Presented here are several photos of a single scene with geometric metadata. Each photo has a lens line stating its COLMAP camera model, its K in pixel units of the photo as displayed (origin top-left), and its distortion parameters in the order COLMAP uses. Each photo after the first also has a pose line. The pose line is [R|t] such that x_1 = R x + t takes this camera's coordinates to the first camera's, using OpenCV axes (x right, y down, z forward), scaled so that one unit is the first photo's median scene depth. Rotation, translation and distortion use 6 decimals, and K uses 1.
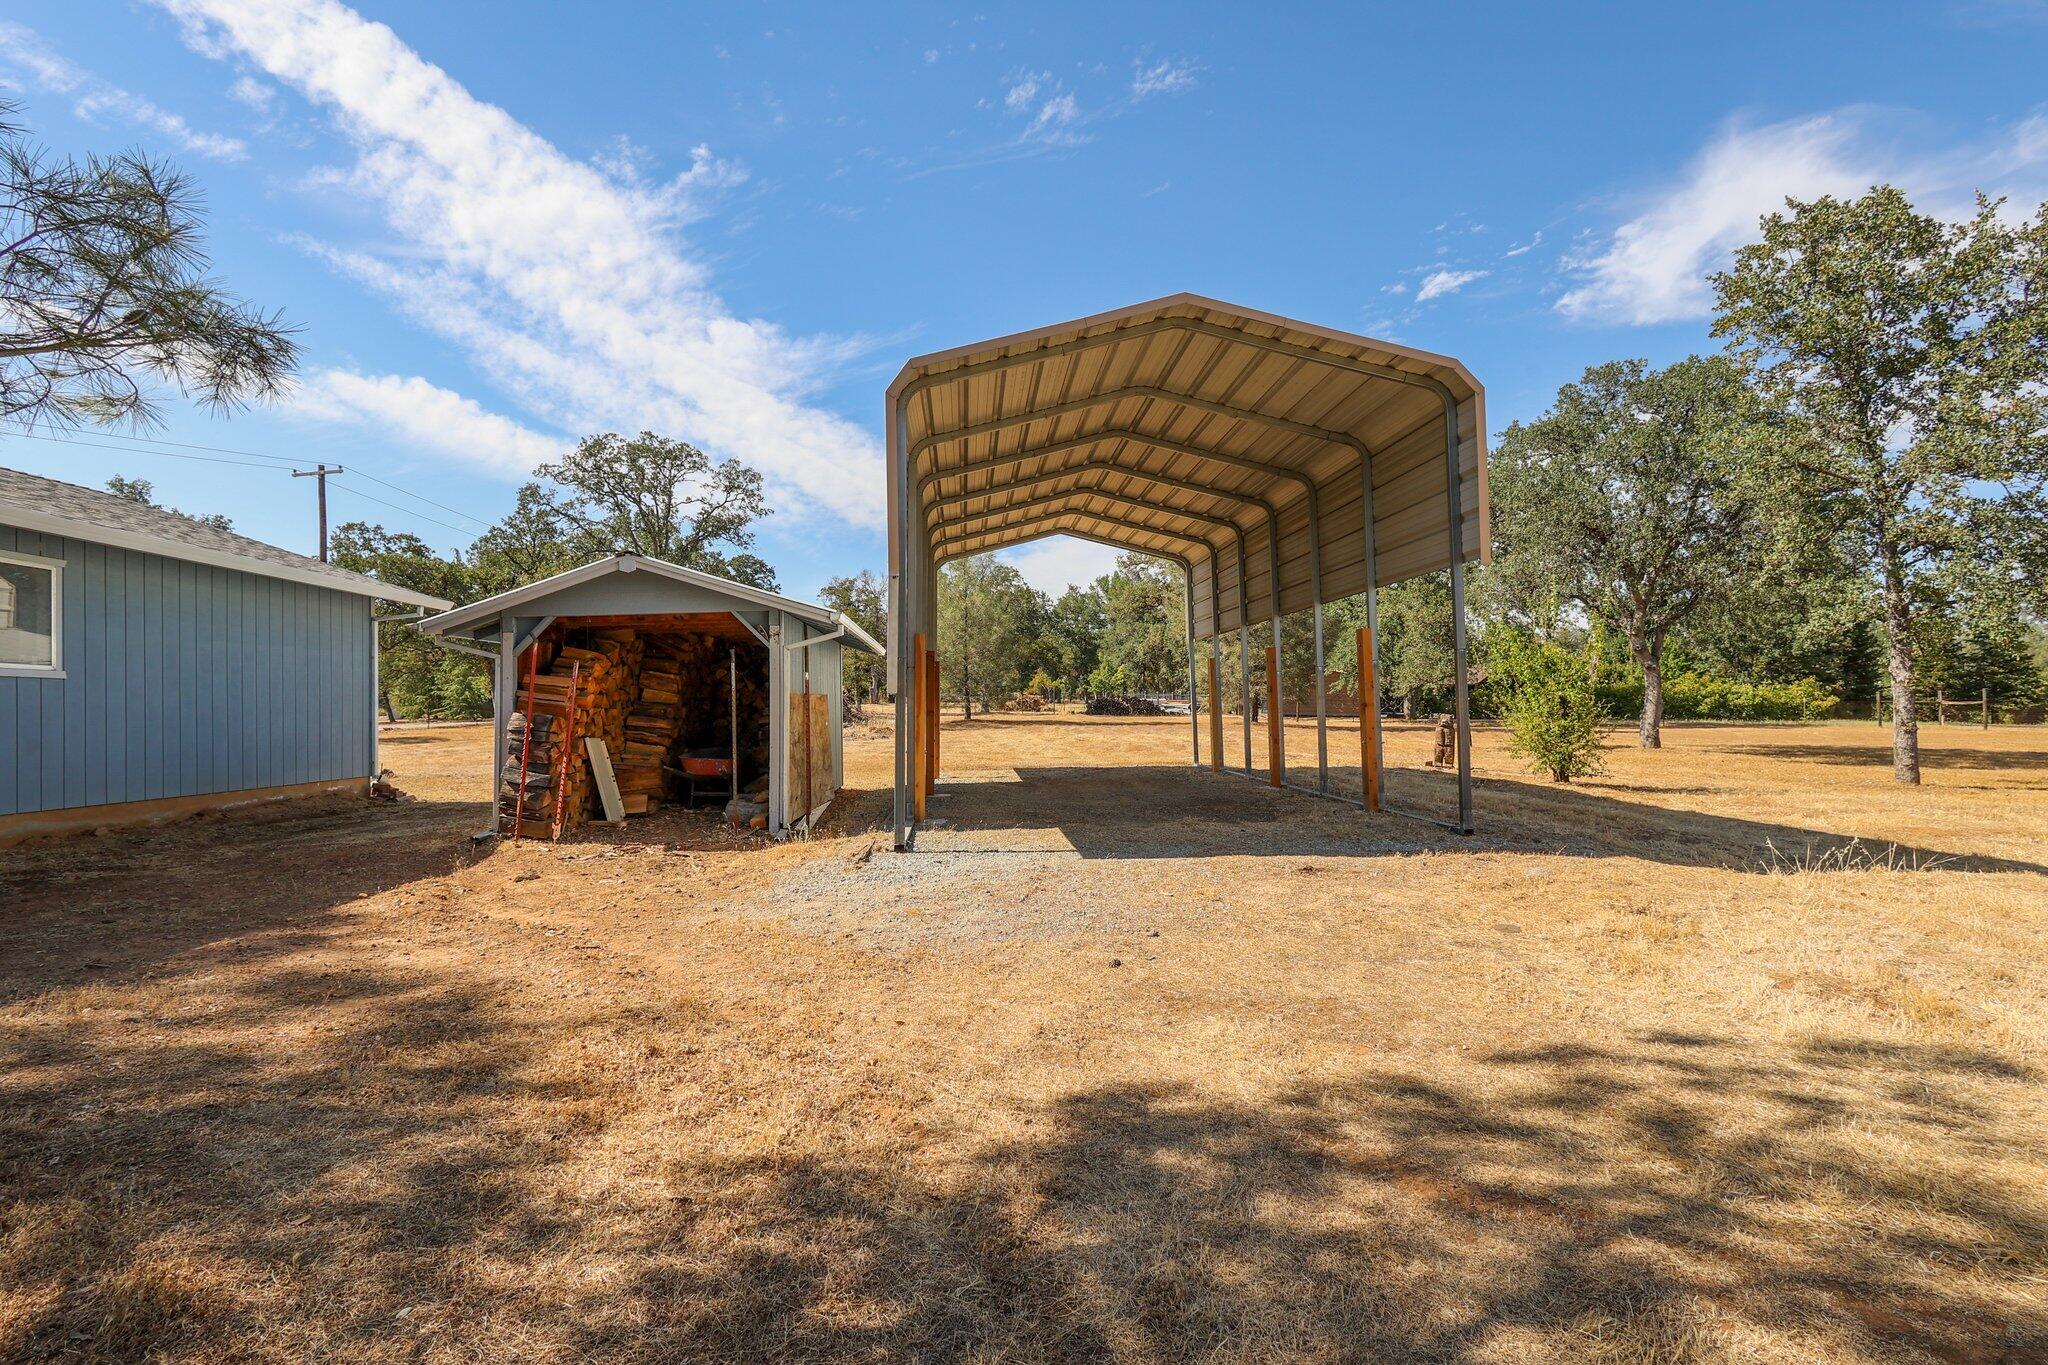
lens RADIAL K [[939.2, 0, 986.6], [0, 939.2, 683.6], [0, 0, 1]] dist [-0.048999, 0.000058]
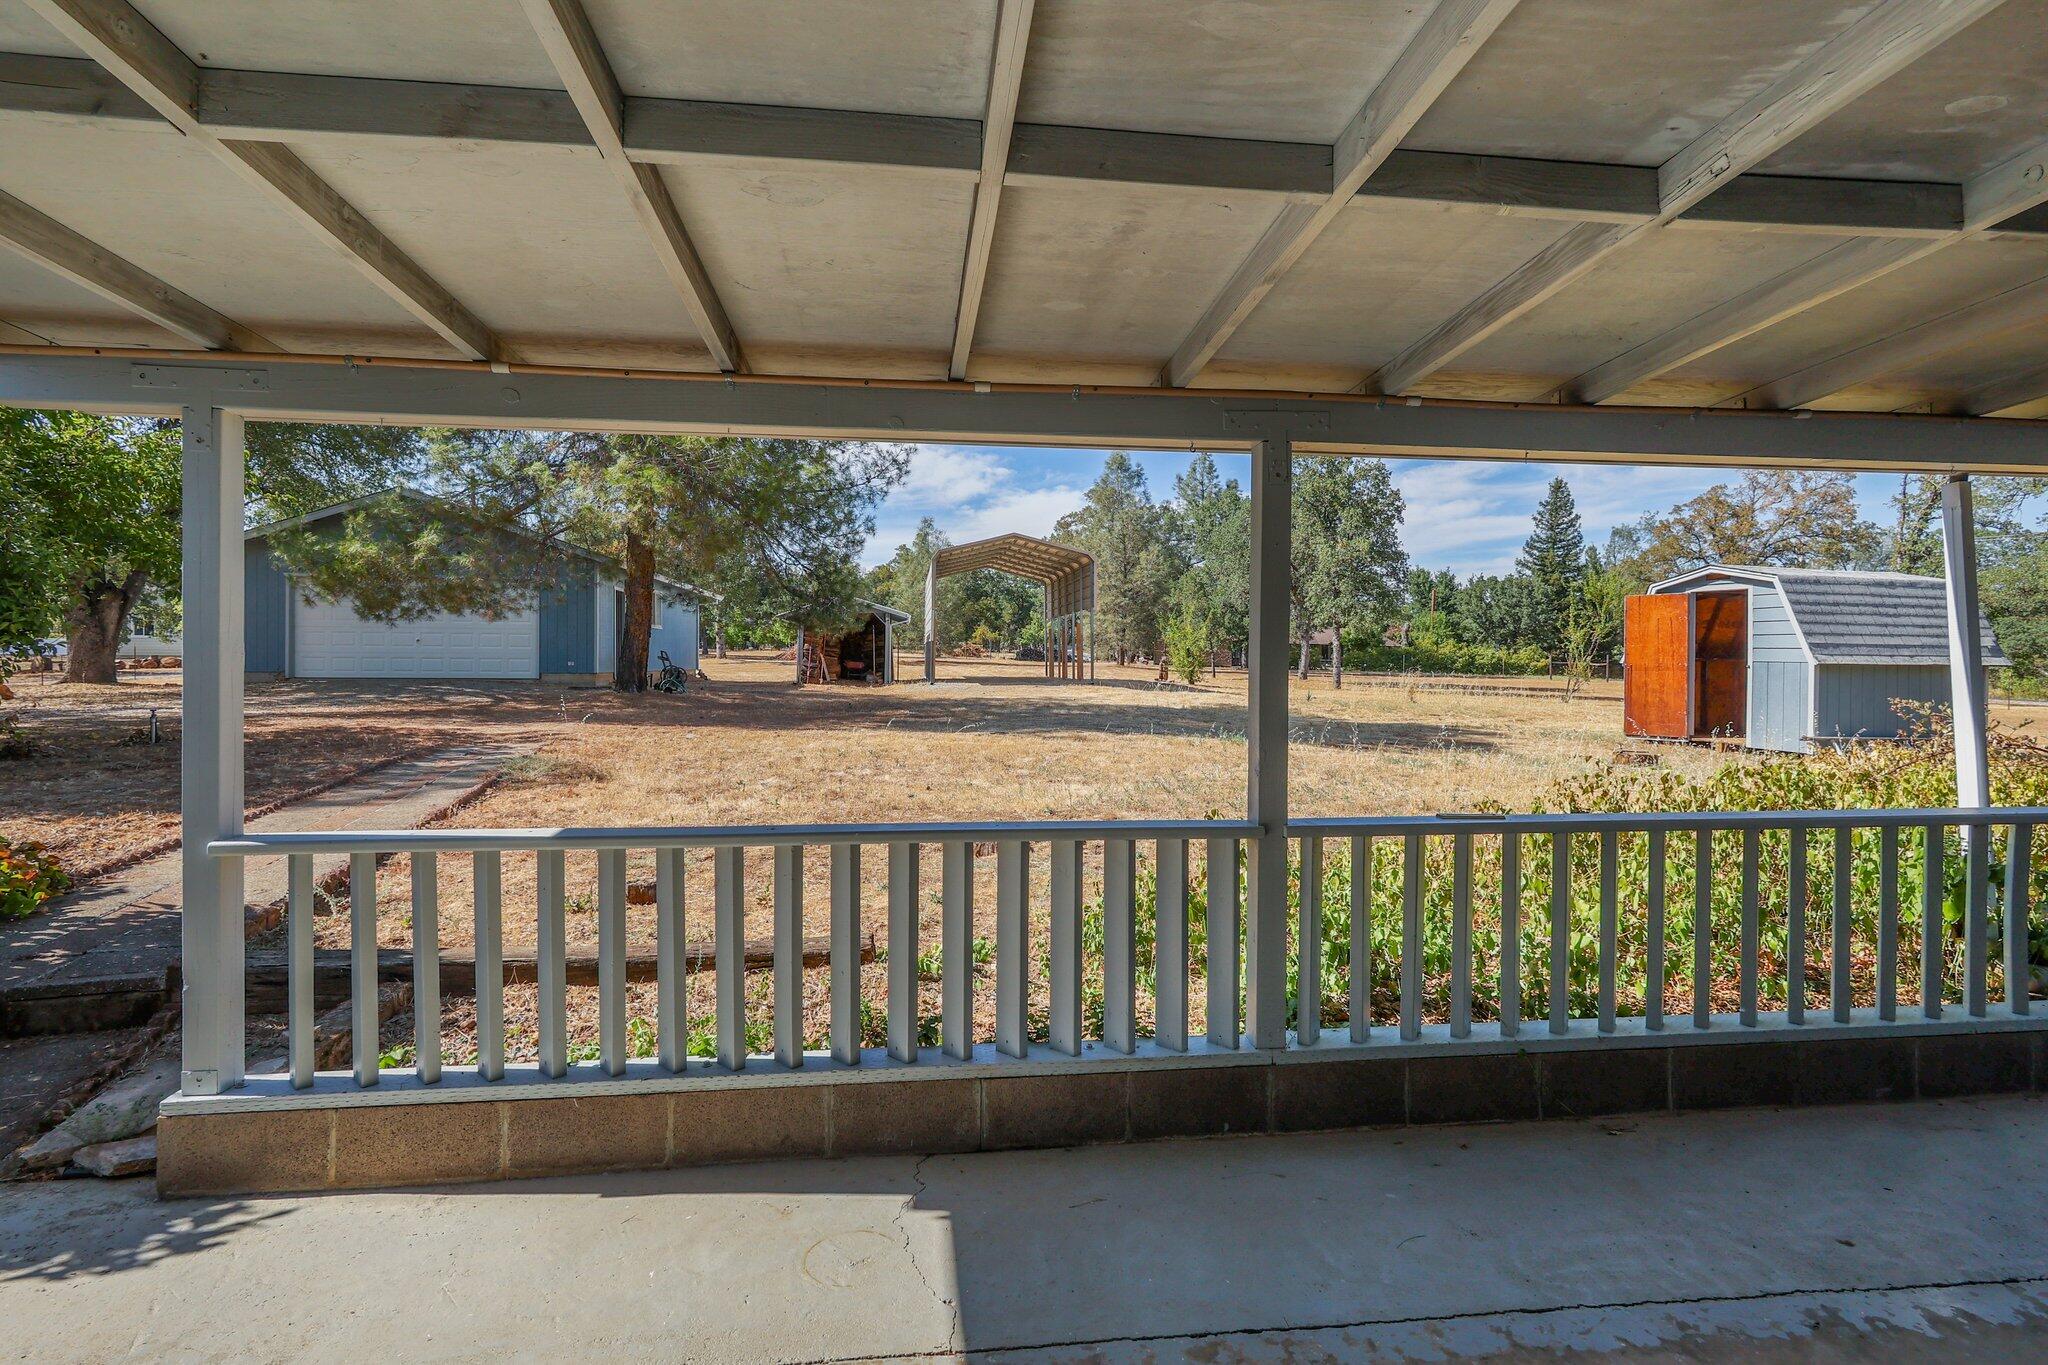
lens RADIAL K [[937.5, 0, 1024.0], [0, 937.5, 682.5], [0, 0, 1]] dist [-0.000396, 0.000213]
pose [[0.994863, 0.018646, 0.099499, -0.013465], [-0.023758, 0.998445, 0.050436, -0.002977], [-0.098404, -0.052540, 0.993759, -0.365042]]
